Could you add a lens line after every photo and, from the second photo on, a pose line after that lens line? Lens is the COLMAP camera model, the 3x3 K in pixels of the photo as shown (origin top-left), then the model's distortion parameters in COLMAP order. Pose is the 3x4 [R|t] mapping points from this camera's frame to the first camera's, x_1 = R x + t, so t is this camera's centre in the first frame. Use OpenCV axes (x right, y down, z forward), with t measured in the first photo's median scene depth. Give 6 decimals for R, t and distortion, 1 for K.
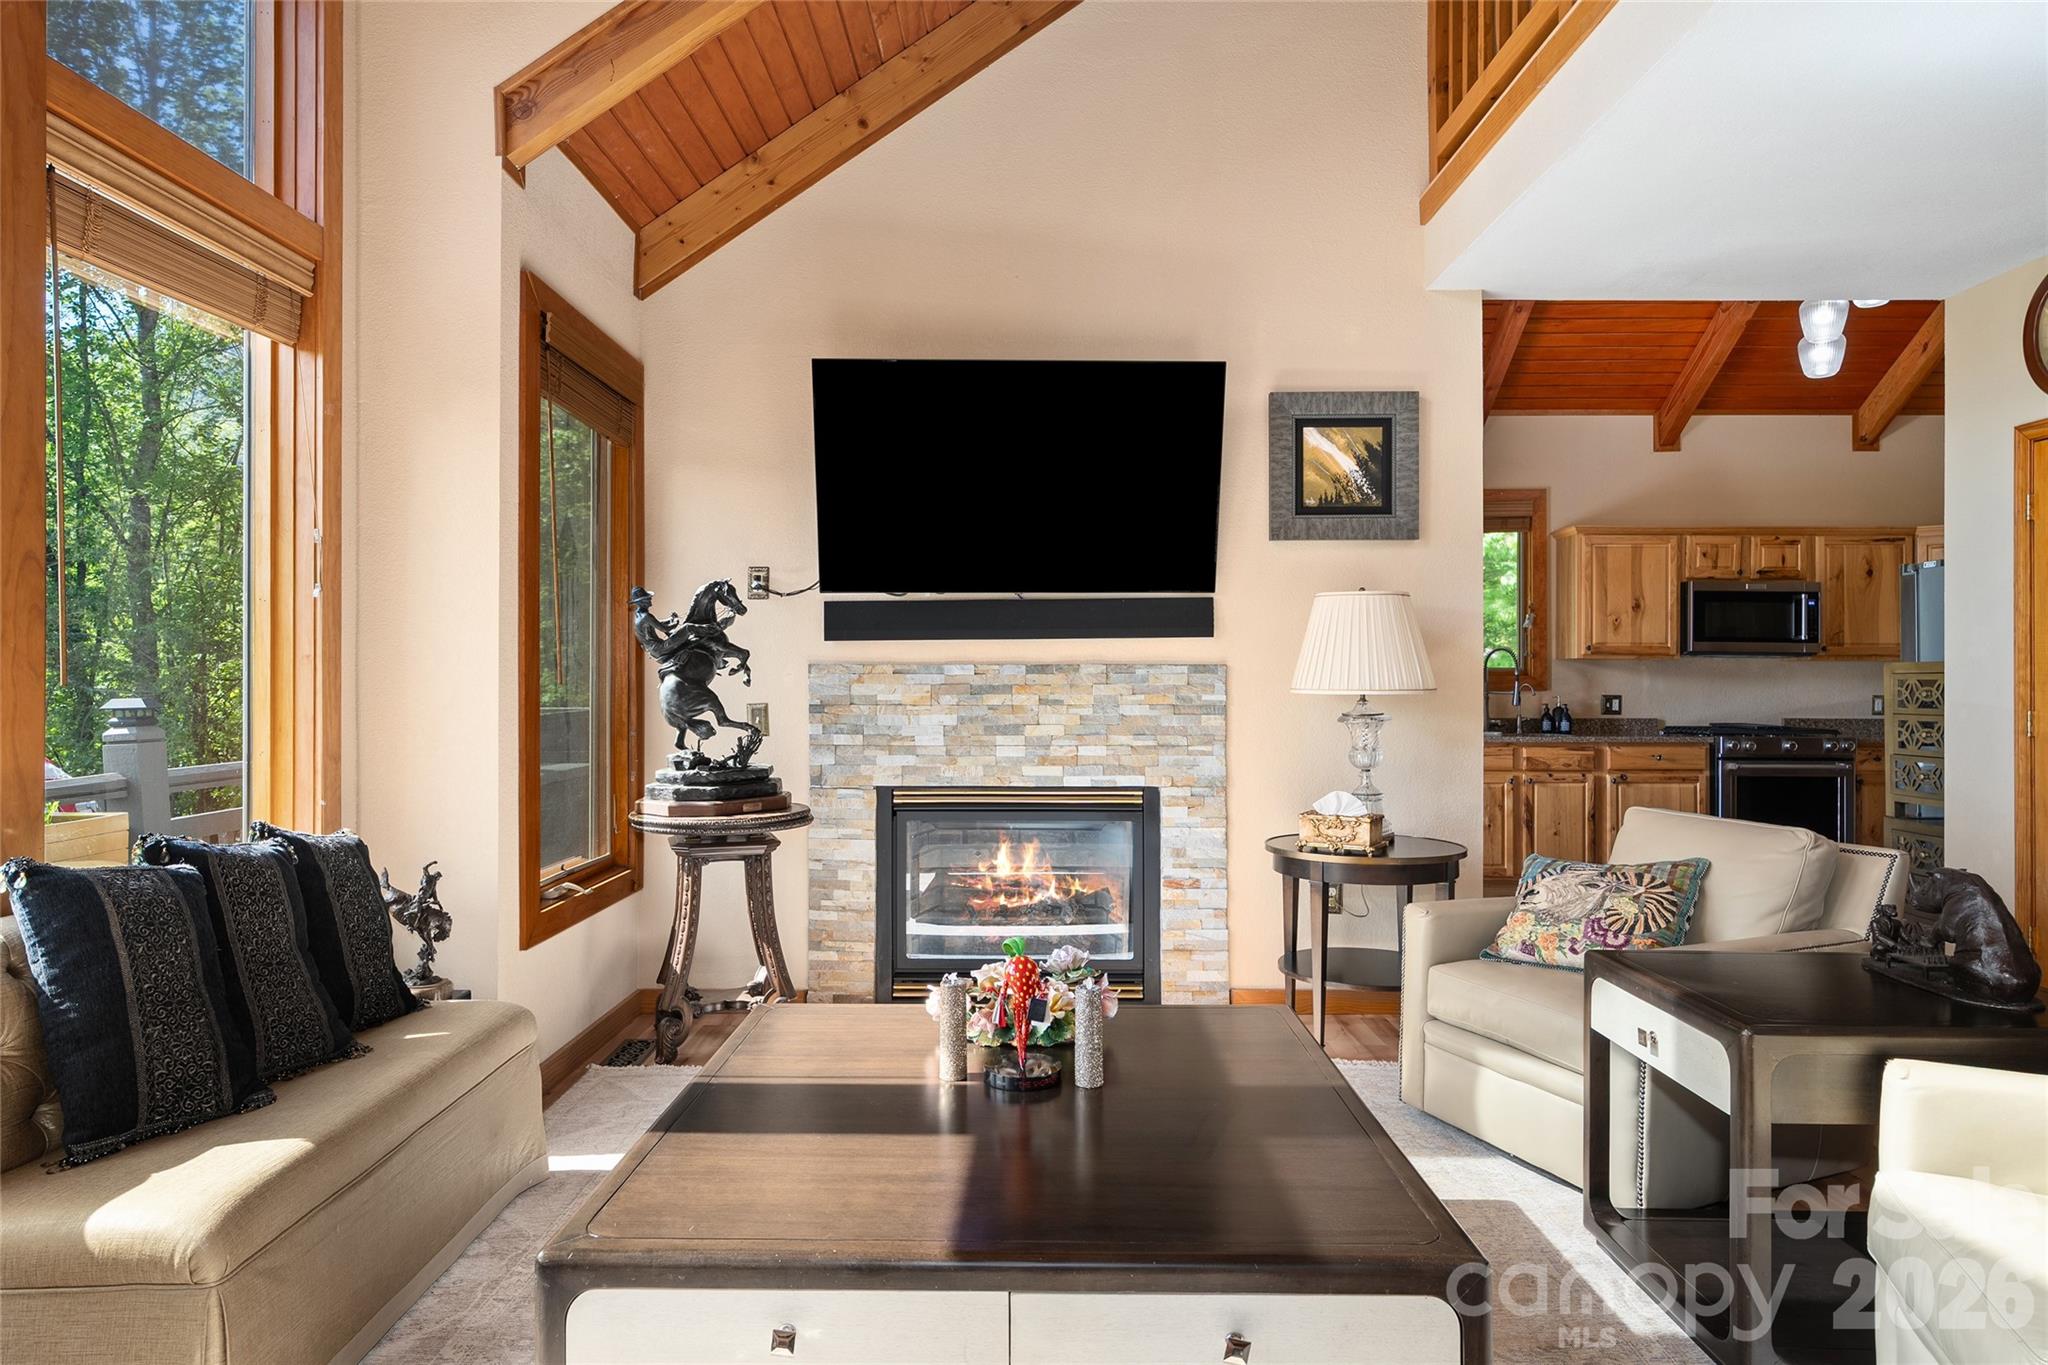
lens RADIAL K [[1220.4, 0, 1010.8], [0, 1220.4, 673.2], [0, 0, 1]] dist [-0.002557, 0.002938]
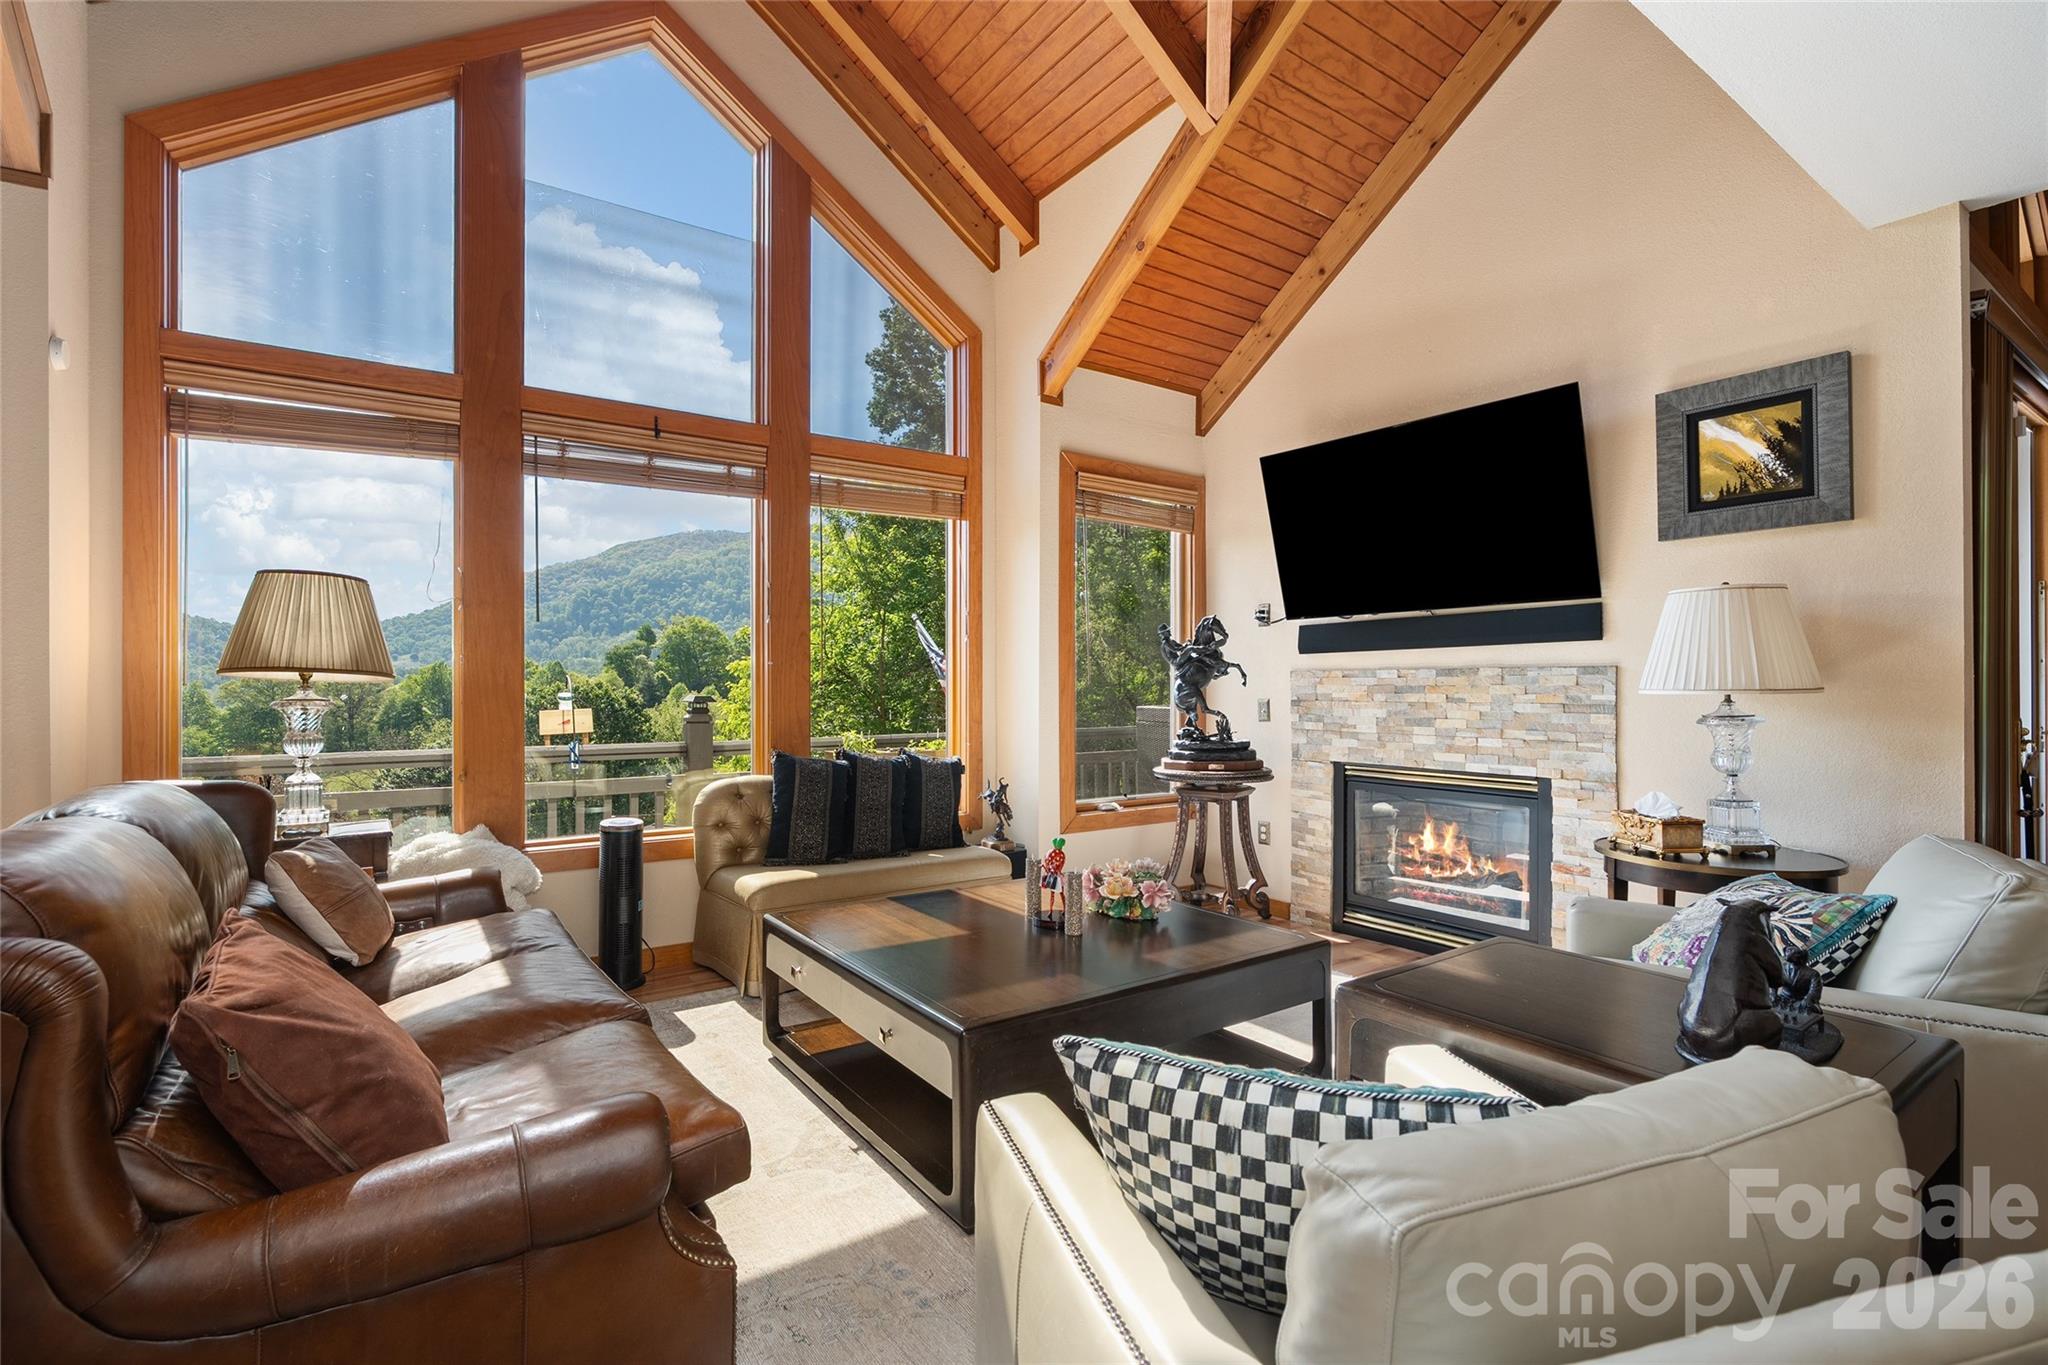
lens RADIAL K [[925.8, 0, 1014.8], [0, 925.8, 682.5], [0, 0, 1]] dist [-0.007913, 0.001763]
pose [[0.581511, -0.004215, -0.813528, 0.518563], [0.004948, 0.999986, -0.001644, 0.005901], [0.813524, -0.003069, 0.581524, 0.124839]]
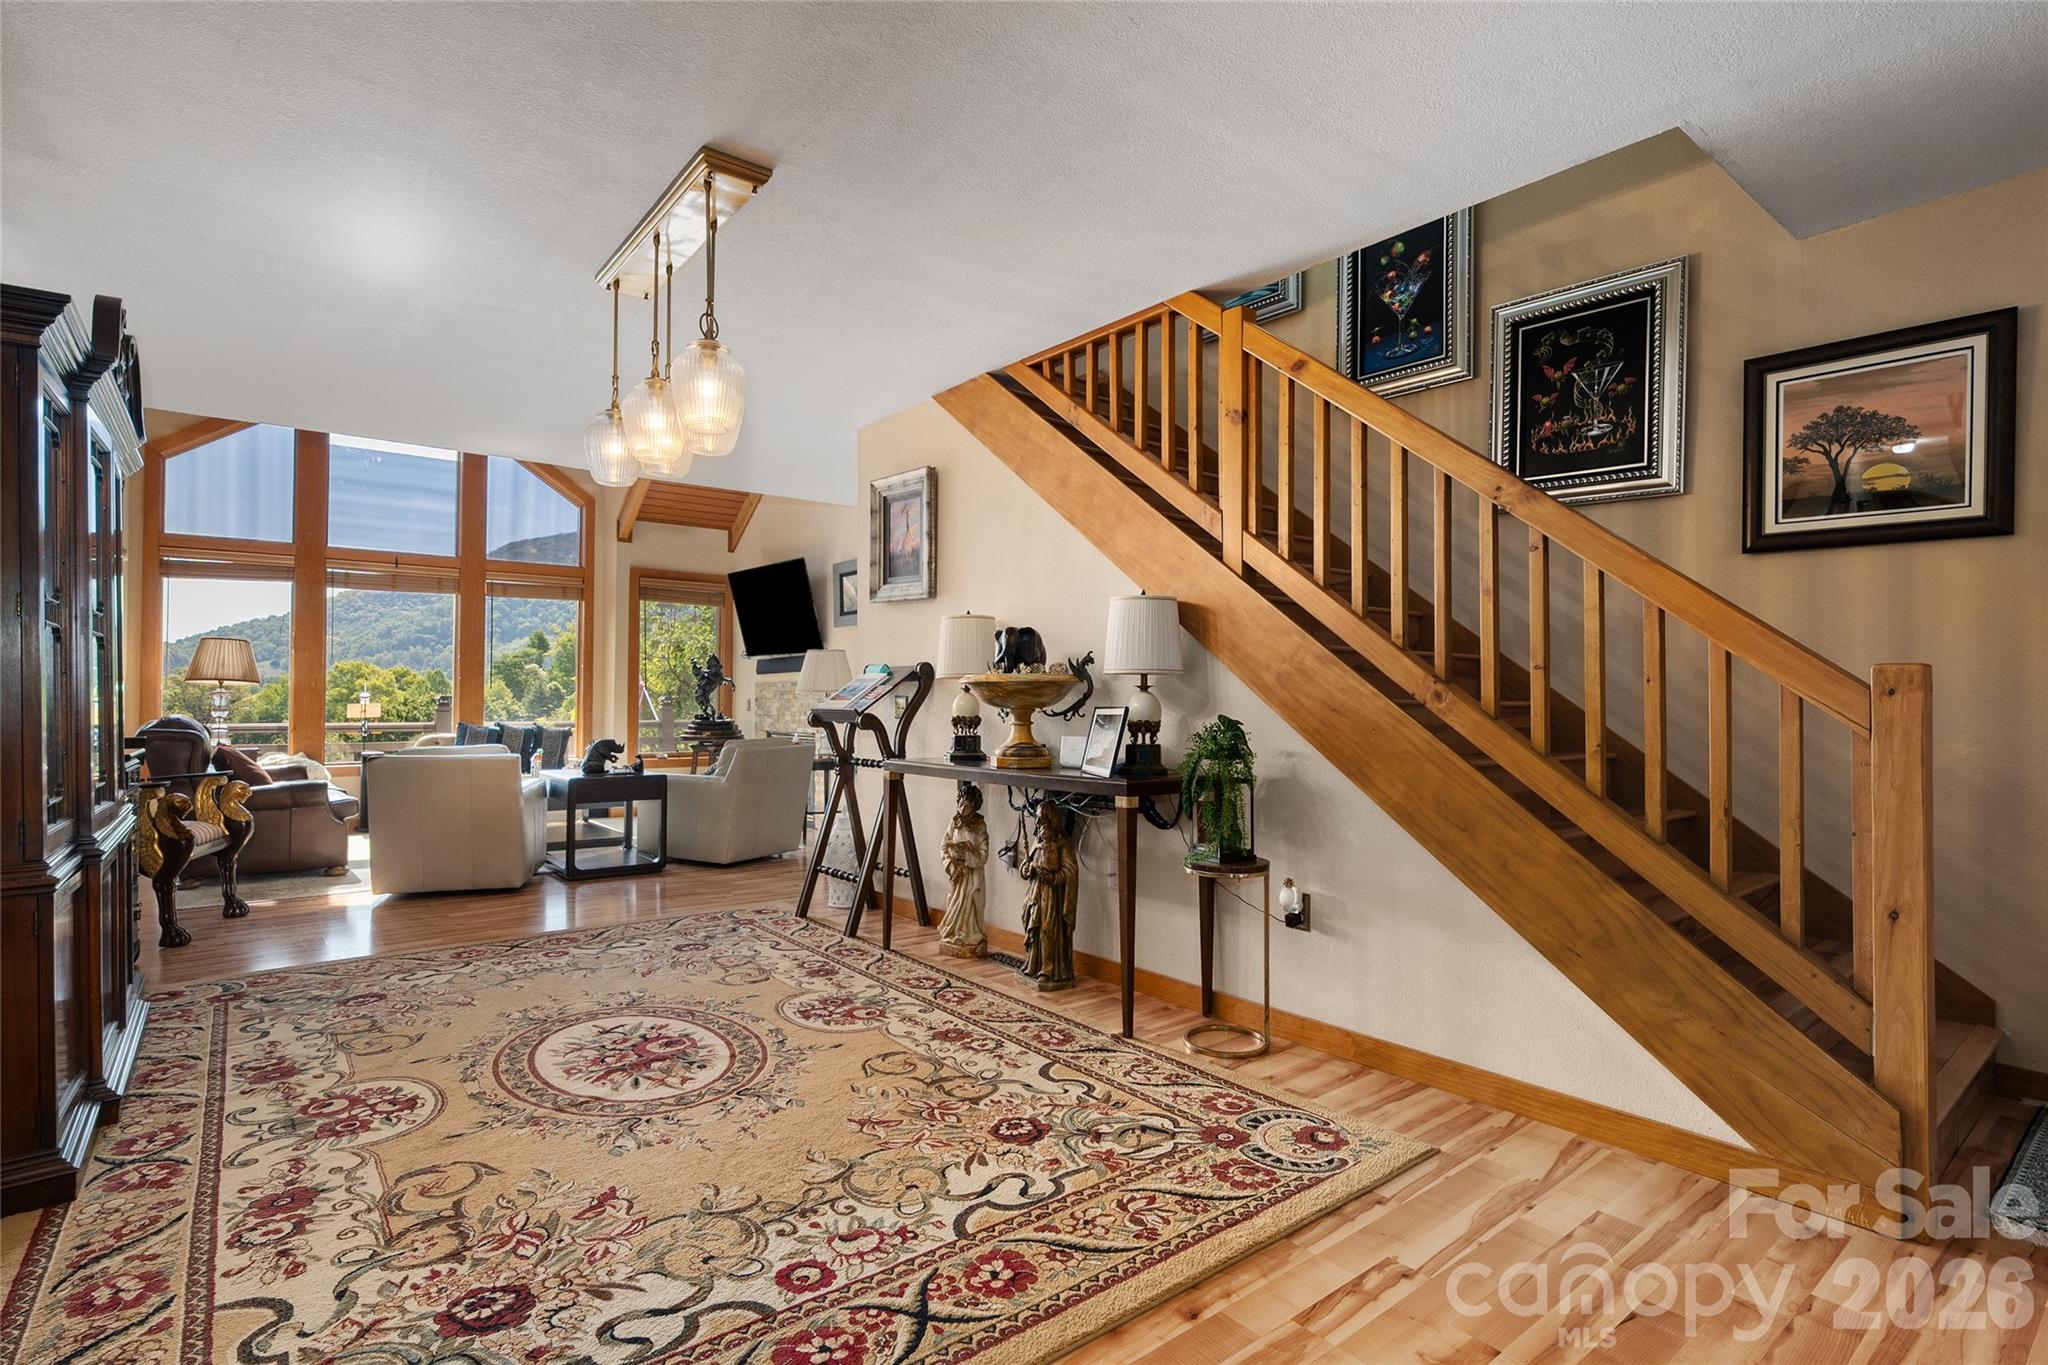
lens RADIAL K [[989.8, 0, 1016.8], [0, 989.8, 679.5], [0, 0, 1]] dist [-0.009137, 0.002948]
pose [[0.635811, -0.013955, -0.771719, 0.966324], [-0.000368, 0.999831, -0.018383, 0.011670], [0.771845, 0.011972, 0.635698, 0.107587]]
